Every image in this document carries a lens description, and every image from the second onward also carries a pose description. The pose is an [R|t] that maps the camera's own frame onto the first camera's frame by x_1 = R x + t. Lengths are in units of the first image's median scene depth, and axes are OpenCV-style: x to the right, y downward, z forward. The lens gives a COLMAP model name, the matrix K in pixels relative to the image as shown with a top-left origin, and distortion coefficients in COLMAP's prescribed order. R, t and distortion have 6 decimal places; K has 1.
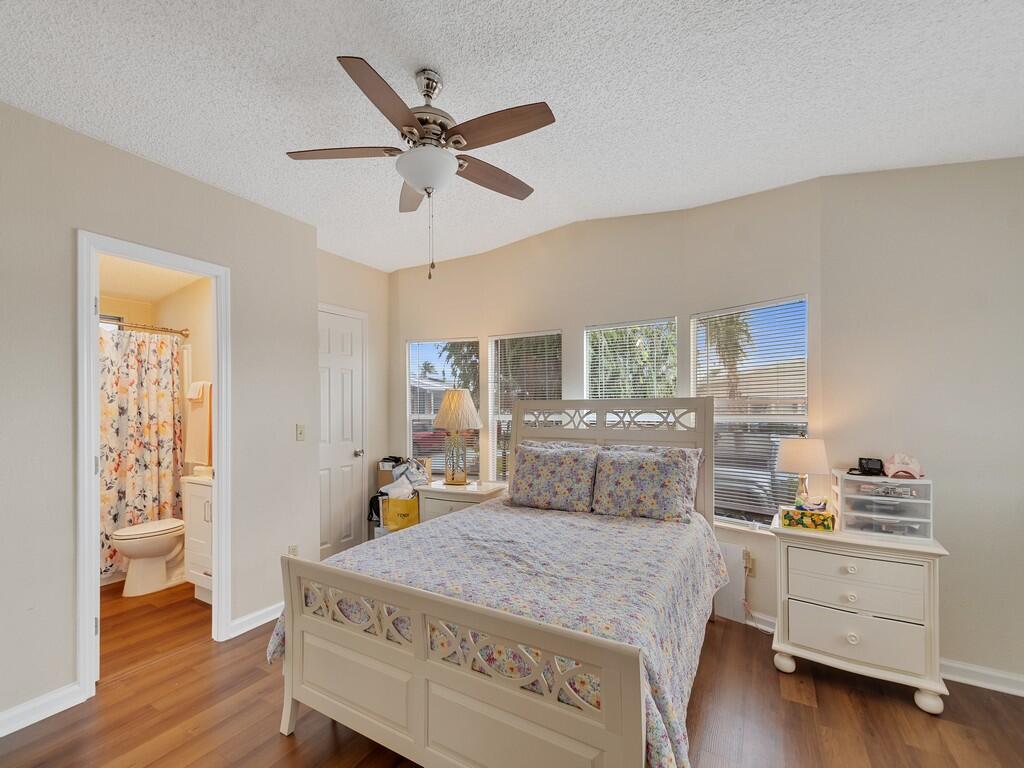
lens RADIAL K [[461.2, 0, 508.8], [0, 461.2, 406.7], [0, 0, 1]] dist [0.024996, -0.011886]
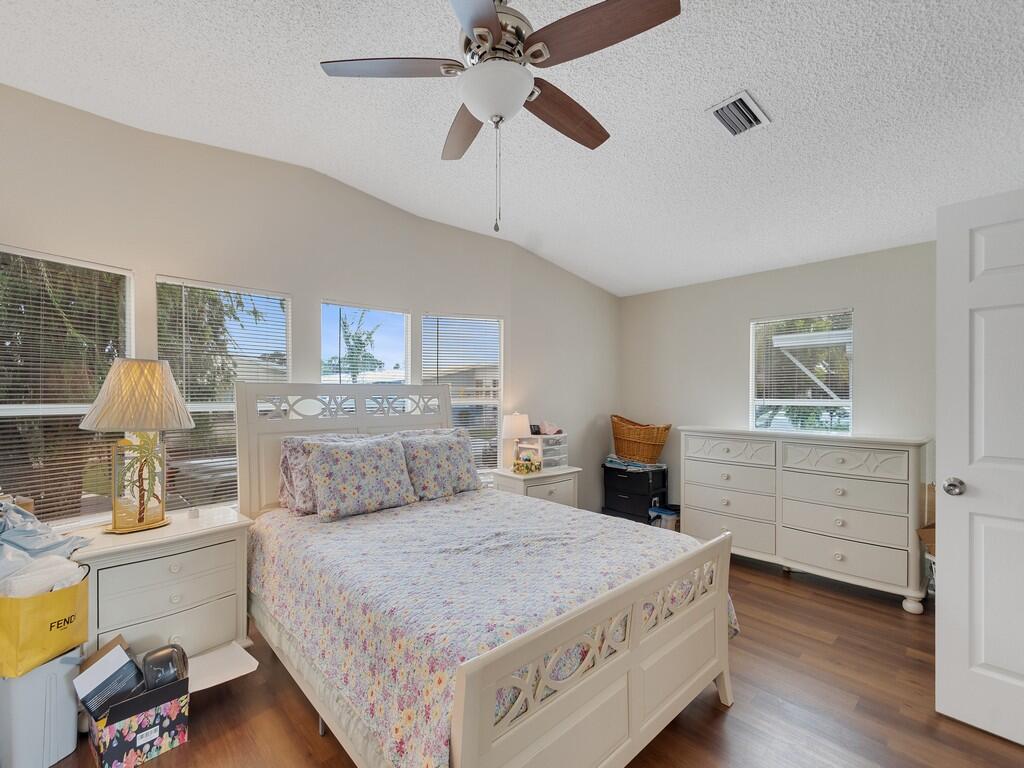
lens RADIAL K [[448.2, 0, 491.7], [0, 448.2, 390.9], [0, 0, 1]] dist [0.021546, -0.011118]
pose [[0.310022, 0.012512, 0.950647, -0.689569], [-0.000601, 0.999916, -0.012965, 0.010551], [-0.950729, 0.003448, 0.310004, 0.579248]]
